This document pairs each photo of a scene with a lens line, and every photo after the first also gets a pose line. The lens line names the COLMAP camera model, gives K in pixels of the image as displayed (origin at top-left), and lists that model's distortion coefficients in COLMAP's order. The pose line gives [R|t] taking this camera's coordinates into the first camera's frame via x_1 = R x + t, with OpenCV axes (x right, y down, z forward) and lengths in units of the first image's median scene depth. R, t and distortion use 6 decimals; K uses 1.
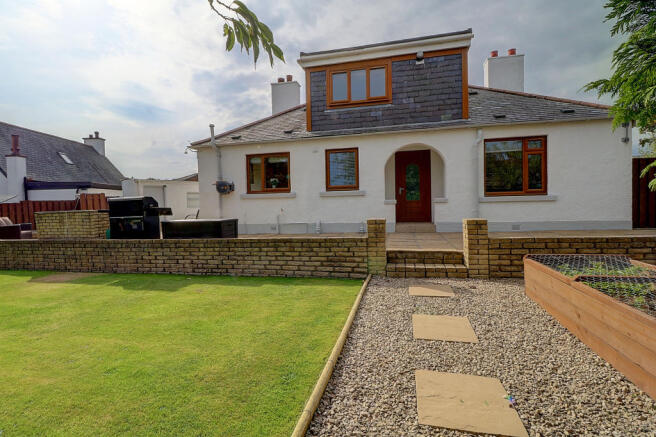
lens RADIAL K [[308.6, 0, 328.0], [0, 308.6, 218.5], [0, 0, 1]] dist [-0.006276, -0.000867]
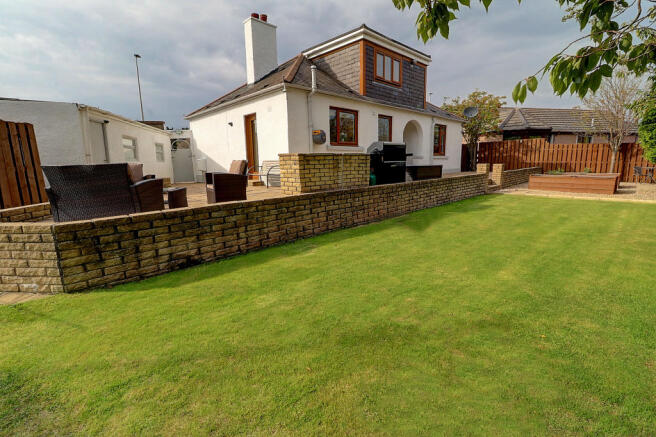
lens RADIAL K [[308.6, 0, 328.0], [0, 308.6, 218.5], [0, 0, 1]] dist [-0.006276, -0.000867]
pose [[0.528916, -0.132422, 0.838279, -1.523706], [0.042220, 0.990634, 0.129850, 0.037713], [-0.847623, -0.033288, 0.529553, 0.593150]]
